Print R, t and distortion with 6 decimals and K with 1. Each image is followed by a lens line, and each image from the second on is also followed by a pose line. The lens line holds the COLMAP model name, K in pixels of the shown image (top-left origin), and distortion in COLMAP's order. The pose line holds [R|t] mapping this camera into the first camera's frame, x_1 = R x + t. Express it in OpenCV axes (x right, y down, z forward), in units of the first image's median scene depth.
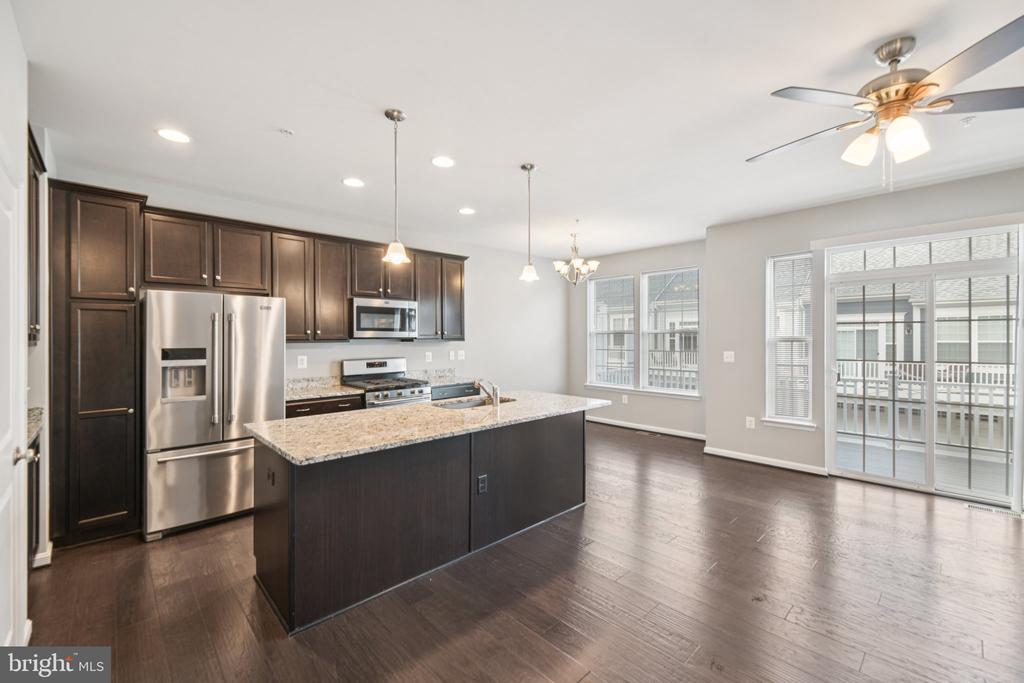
lens RADIAL K [[425.7, 0, 516.0], [0, 425.7, 338.0], [0, 0, 1]] dist [0.000065, -0.000509]
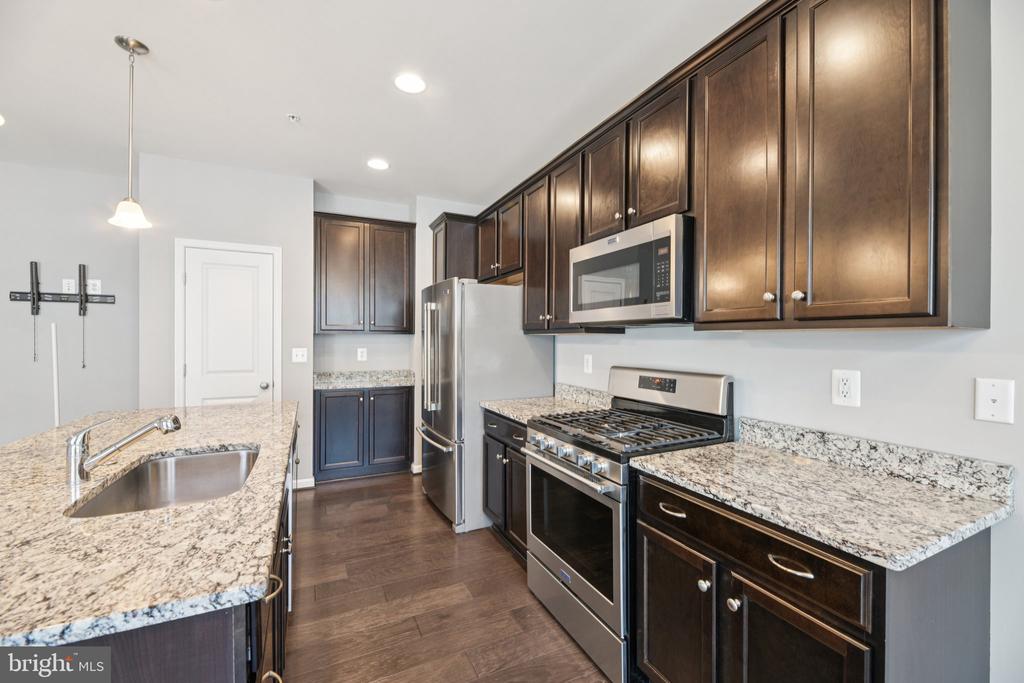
lens RADIAL K [[417.1, 0, 512.8], [0, 417.1, 343.7], [0, 0, 1]] dist [-0.000188, -0.000388]
pose [[-0.313274, 0.011830, -0.949589, 0.150465], [-0.003718, 0.999899, 0.013684, 0.017784], [0.949655, 0.007817, -0.313199, 1.152154]]
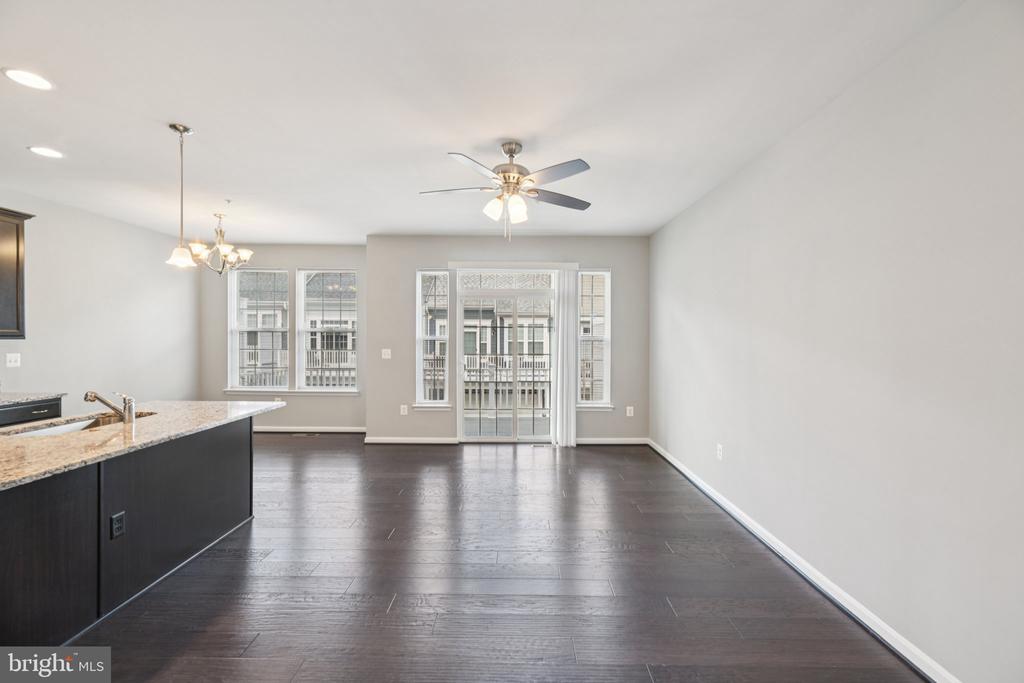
lens RADIAL K [[433.0, 0, 512.0], [0, 433.0, 341.5], [0, 0, 1]] dist [-0.002038, -0.000329]
pose [[0.696736, 0.000466, 0.717327, -0.096302], [-0.007942, 0.999944, 0.007064, -0.000045], [-0.717283, -0.010619, 0.696701, -0.037102]]
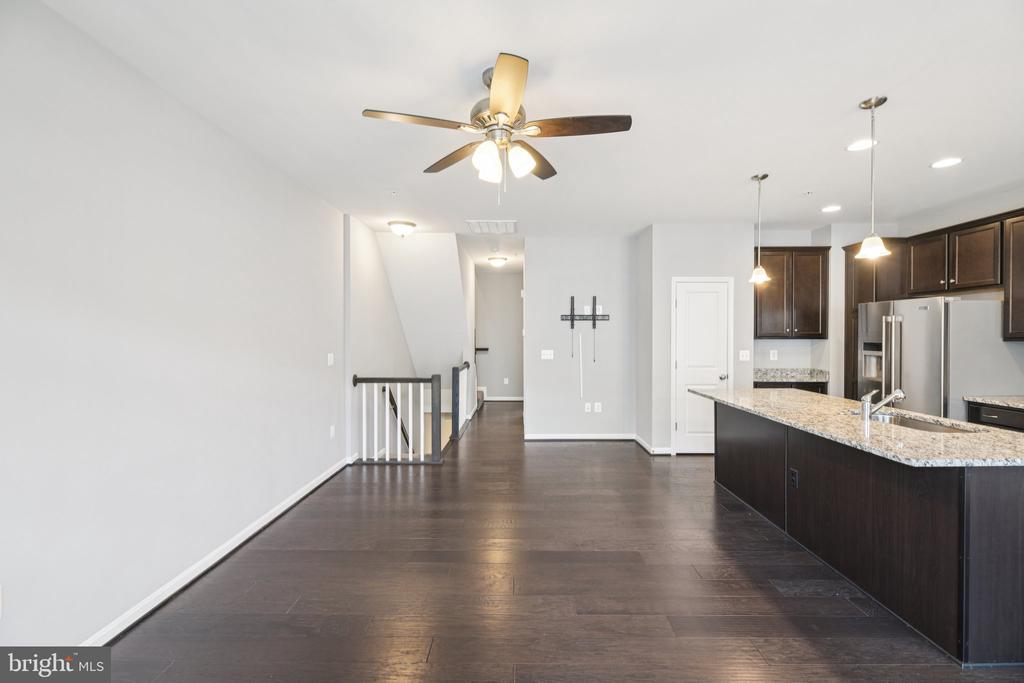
lens RADIAL K [[422.9, 0, 508.9], [0, 422.9, 347.3], [0, 0, 1]] dist [-0.010228, -0.000308]
pose [[-0.706219, 0.023477, -0.707604, 0.762521], [0.003212, 0.999546, 0.029958, -0.004975], [0.707986, 0.018884, -0.705974, 0.829429]]
